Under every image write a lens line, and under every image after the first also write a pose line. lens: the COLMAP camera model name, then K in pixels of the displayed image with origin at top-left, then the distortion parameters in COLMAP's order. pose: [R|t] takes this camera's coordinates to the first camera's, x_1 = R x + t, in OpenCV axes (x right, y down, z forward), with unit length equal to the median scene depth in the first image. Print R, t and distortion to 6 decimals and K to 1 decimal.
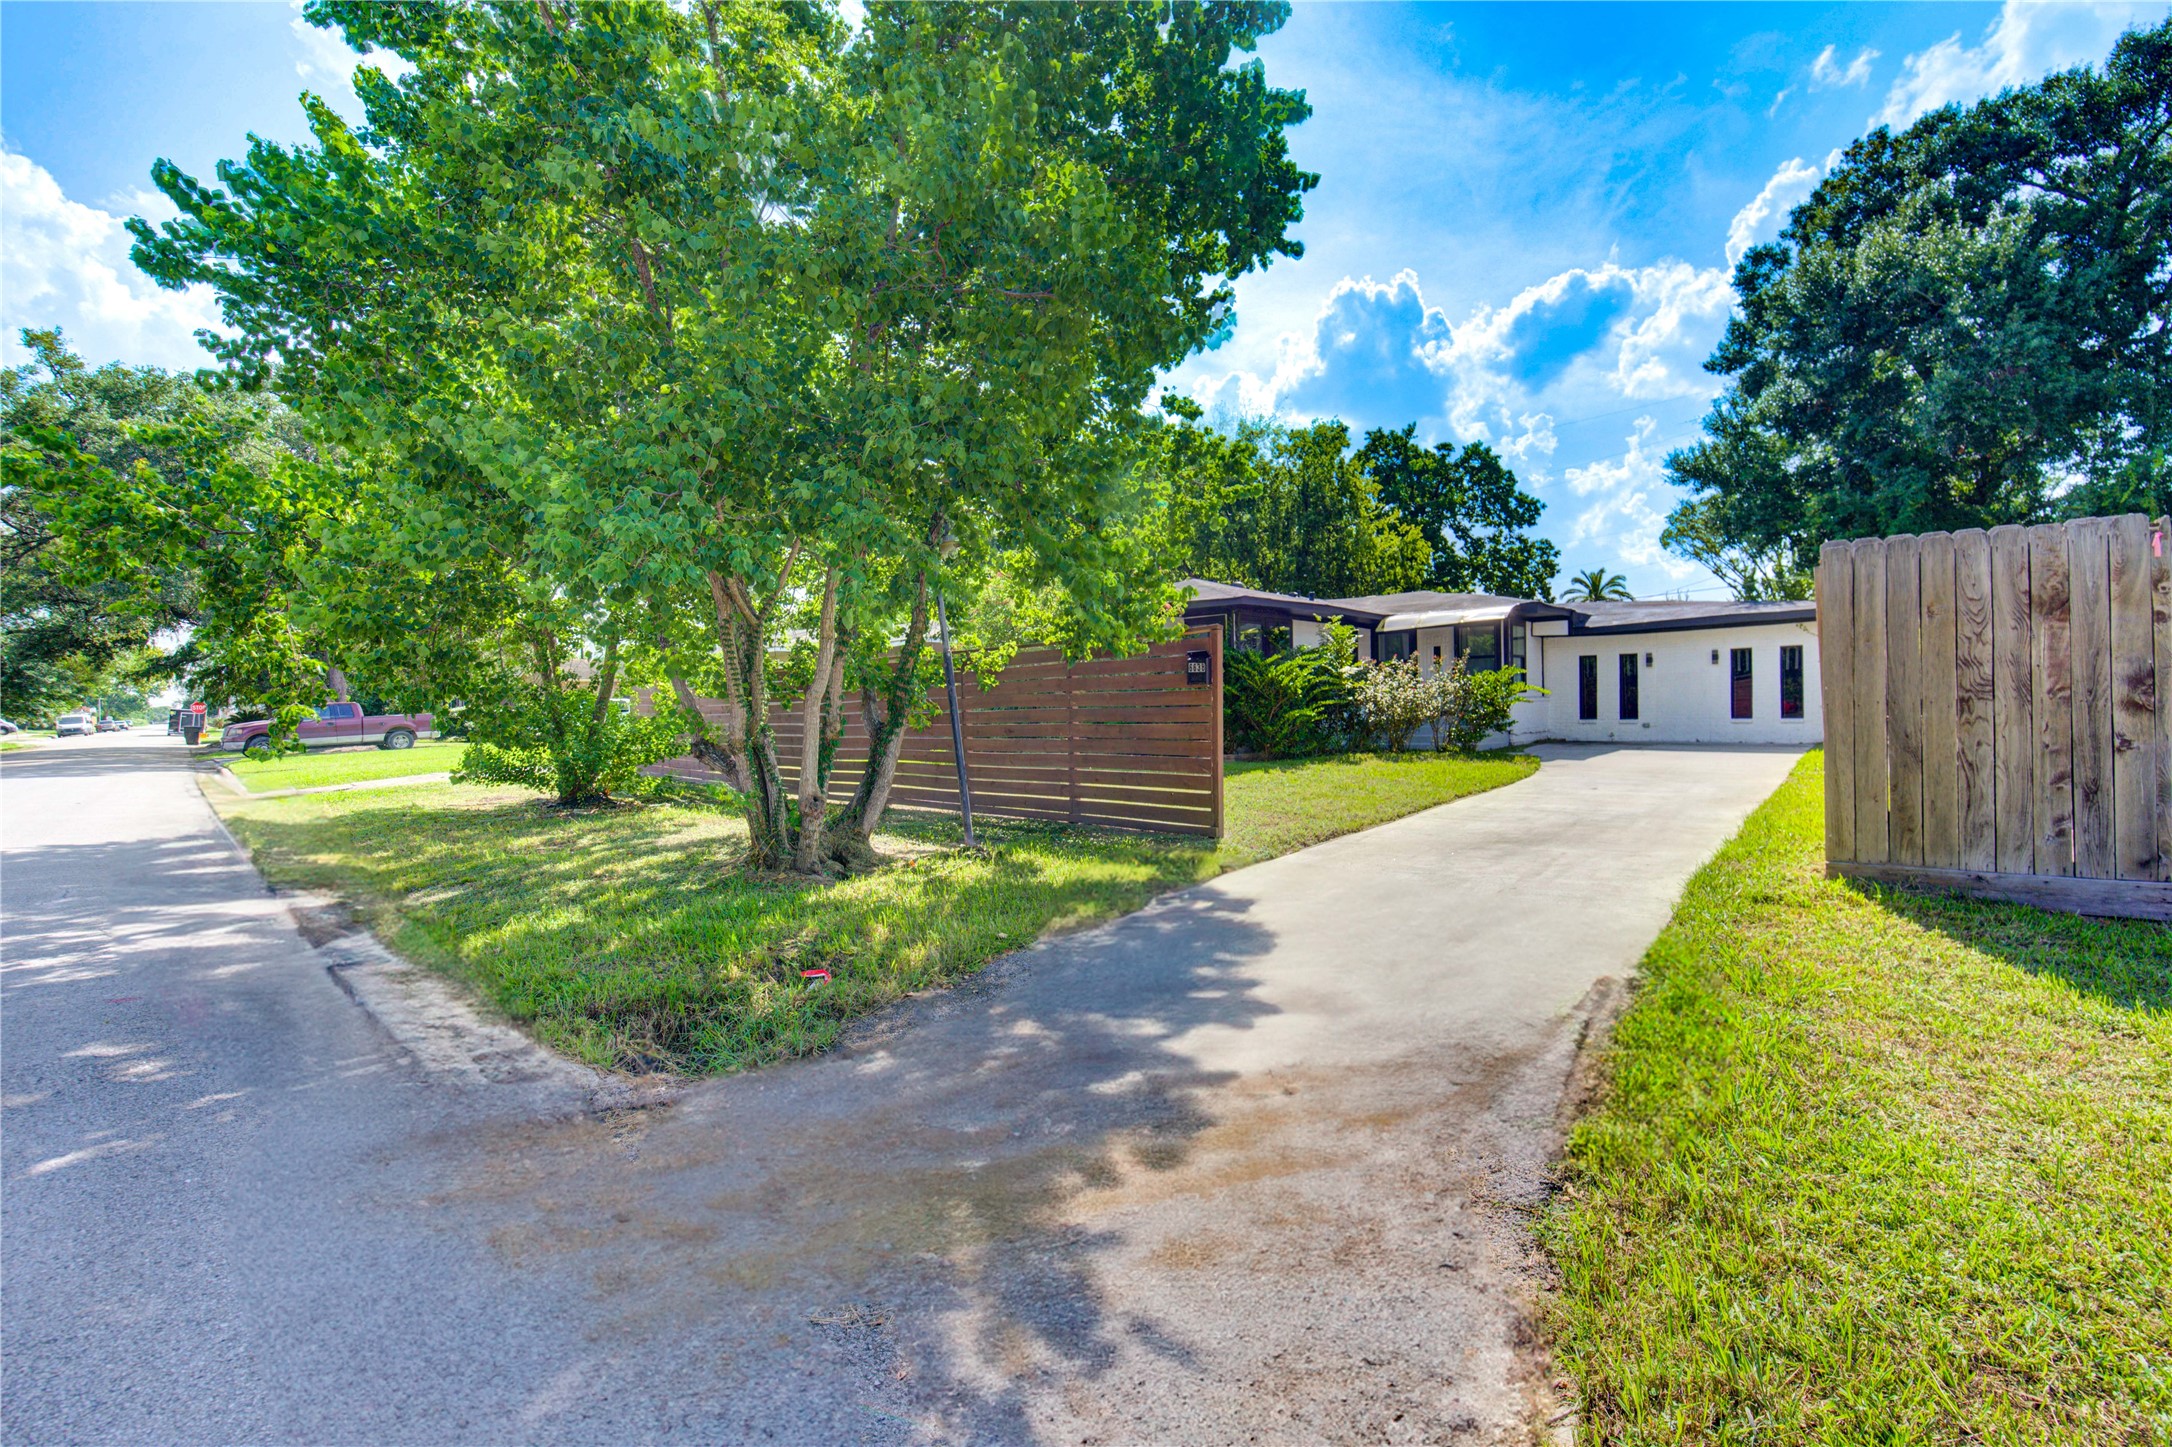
lens RADIAL K [[884.6, 0, 1102.7], [0, 884.6, 722.8], [0, 0, 1]] dist [-0.002446, -0.006318]
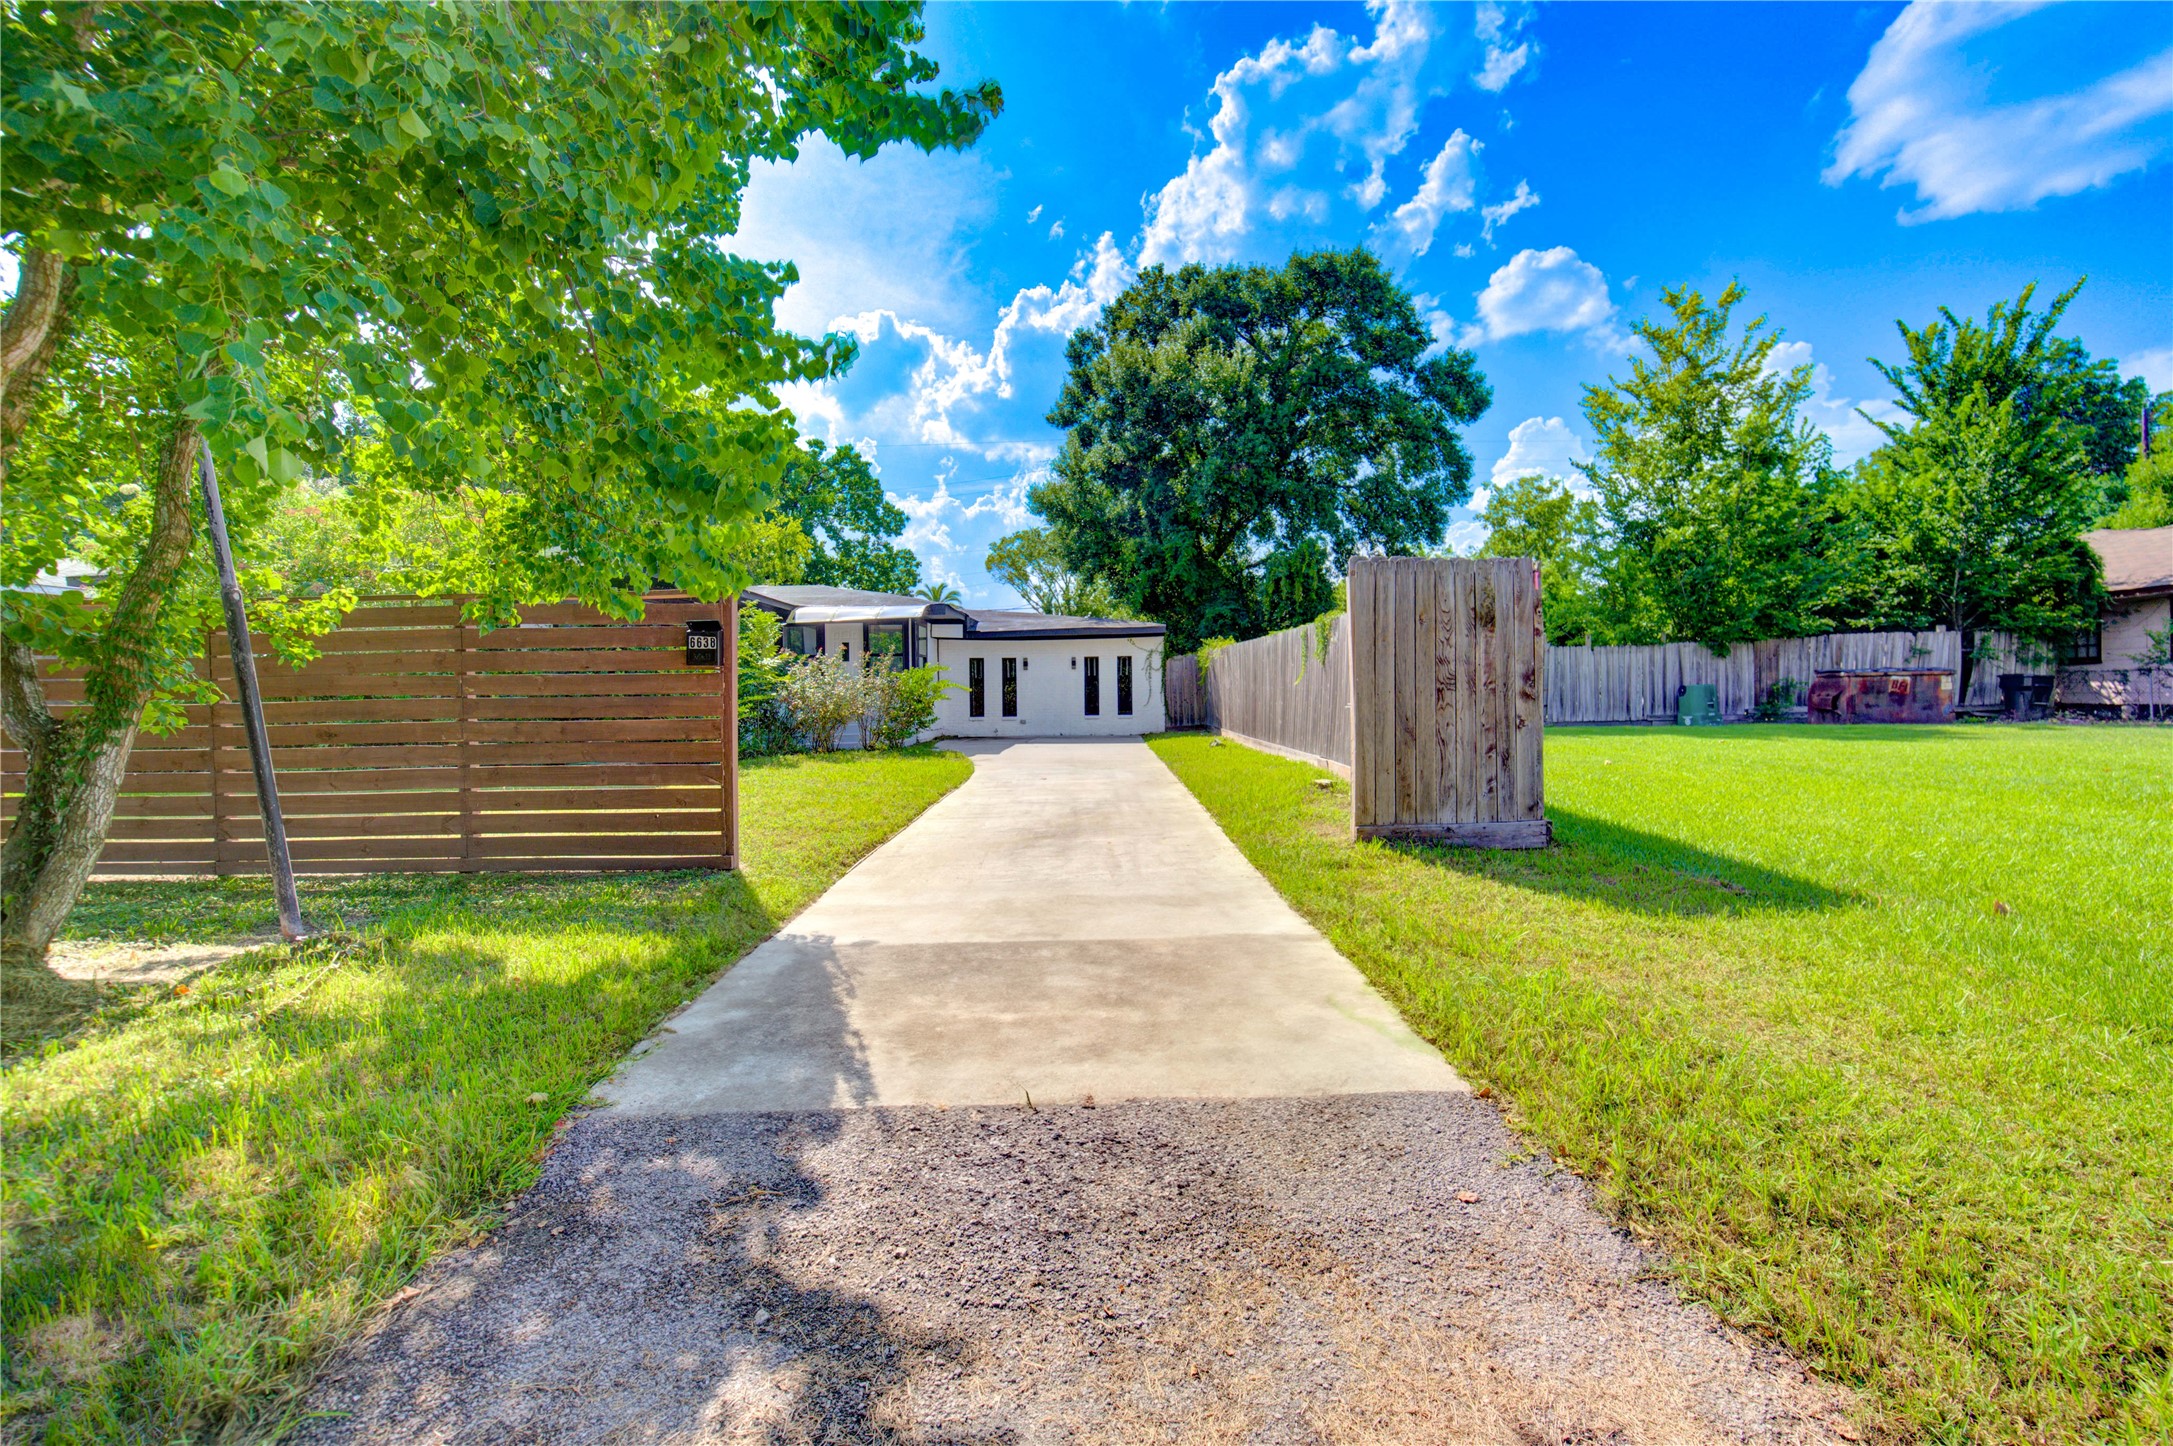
lens RADIAL K [[874.1, 0, 1107.9], [0, 874.1, 713.4], [0, 0, 1]] dist [-0.004777, -0.000512]
pose [[0.735762, -0.003055, 0.677234, -0.061560], [0.011999, 0.999892, -0.008524, 0.003249], [-0.677134, 0.014398, 0.735718, 0.102731]]
